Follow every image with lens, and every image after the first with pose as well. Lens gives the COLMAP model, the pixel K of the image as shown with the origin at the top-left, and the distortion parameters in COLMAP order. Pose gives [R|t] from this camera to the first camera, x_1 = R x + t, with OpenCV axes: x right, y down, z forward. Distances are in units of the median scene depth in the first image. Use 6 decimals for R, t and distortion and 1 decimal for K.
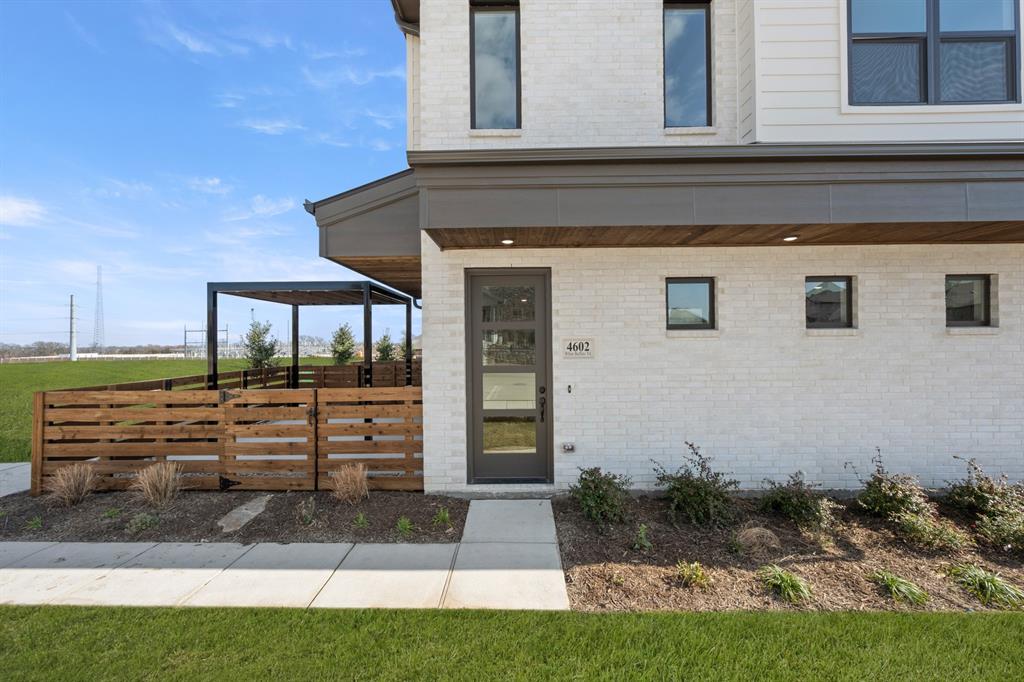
lens RADIAL K [[405.2, 0, 511.8], [0, 405.2, 340.3], [0, 0, 1]] dist [0.000779, 0.000789]
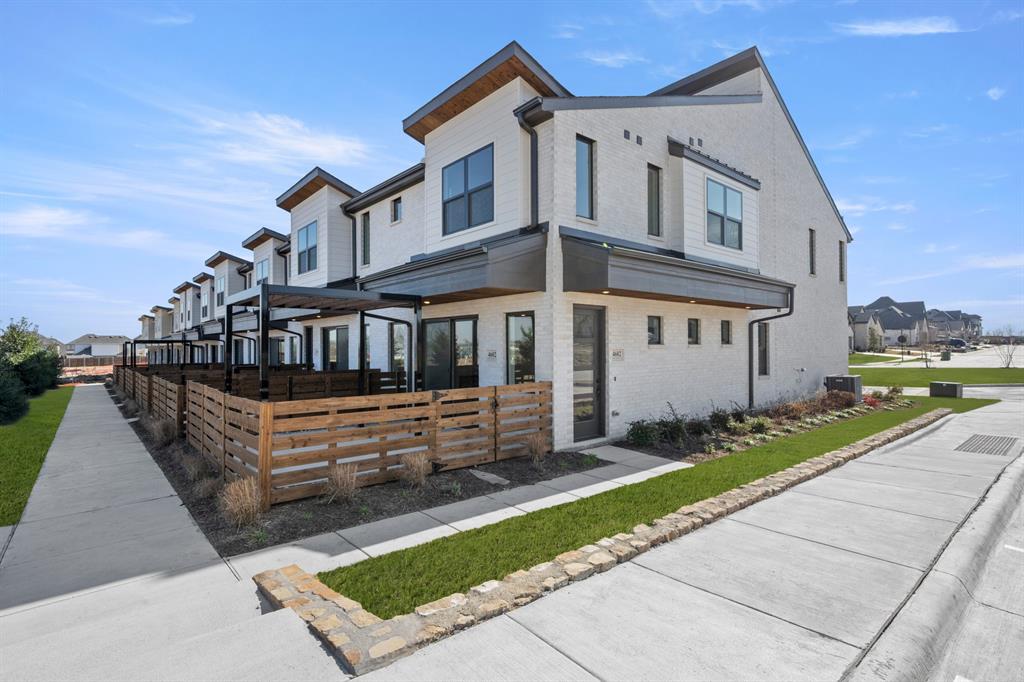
lens RADIAL K [[483.6, 0, 515.3], [0, 483.6, 338.6], [0, 0, 1]] dist [0.001627, -0.000452]
pose [[0.756617, 0.015952, 0.653664, -1.497259], [-0.007120, 0.999844, -0.016159, -0.012194], [-0.653820, 0.007572, 0.756612, -0.260502]]
